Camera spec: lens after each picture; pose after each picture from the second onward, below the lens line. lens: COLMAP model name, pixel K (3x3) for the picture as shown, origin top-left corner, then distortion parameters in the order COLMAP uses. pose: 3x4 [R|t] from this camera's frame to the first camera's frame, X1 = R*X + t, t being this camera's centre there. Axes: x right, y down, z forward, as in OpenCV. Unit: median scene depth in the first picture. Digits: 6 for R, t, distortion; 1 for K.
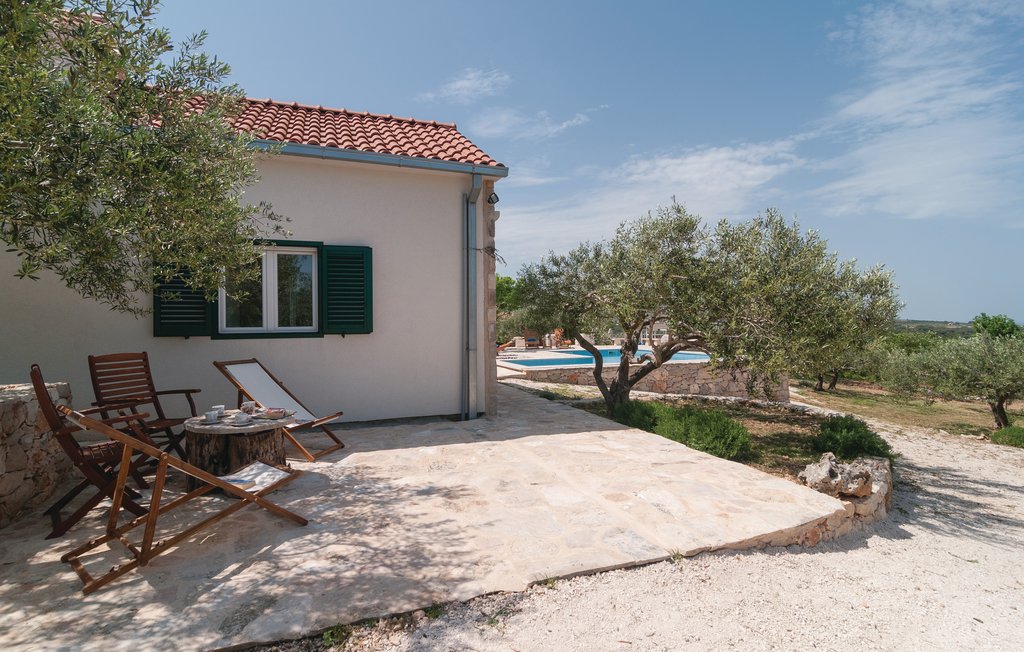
lens RADIAL K [[478.7, 0, 512.0], [0, 478.7, 326.0], [0, 0, 1]] dist [0.000184, 0.000060]
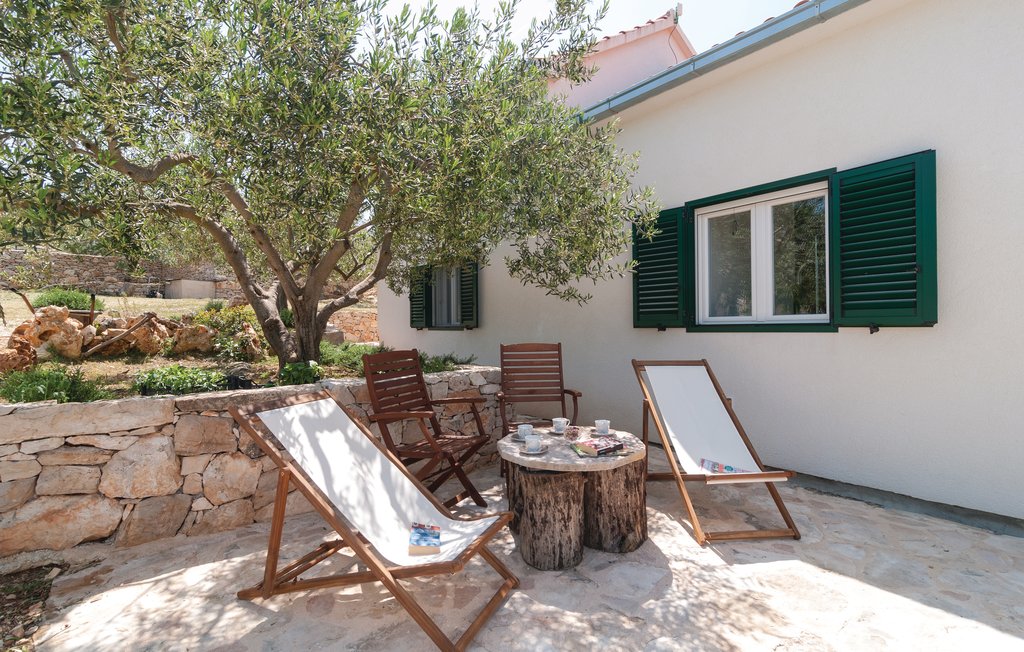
lens RADIAL K [[497.4, 0, 512.0], [0, 497.4, 326.0], [0, 0, 1]] dist [-0.002109, -0.000286]
pose [[0.296399, 0.005010, -0.955051, 0.076626], [0.003272, 0.999975, 0.006261, 0.013635], [0.955058, -0.004981, 0.296376, 0.535166]]
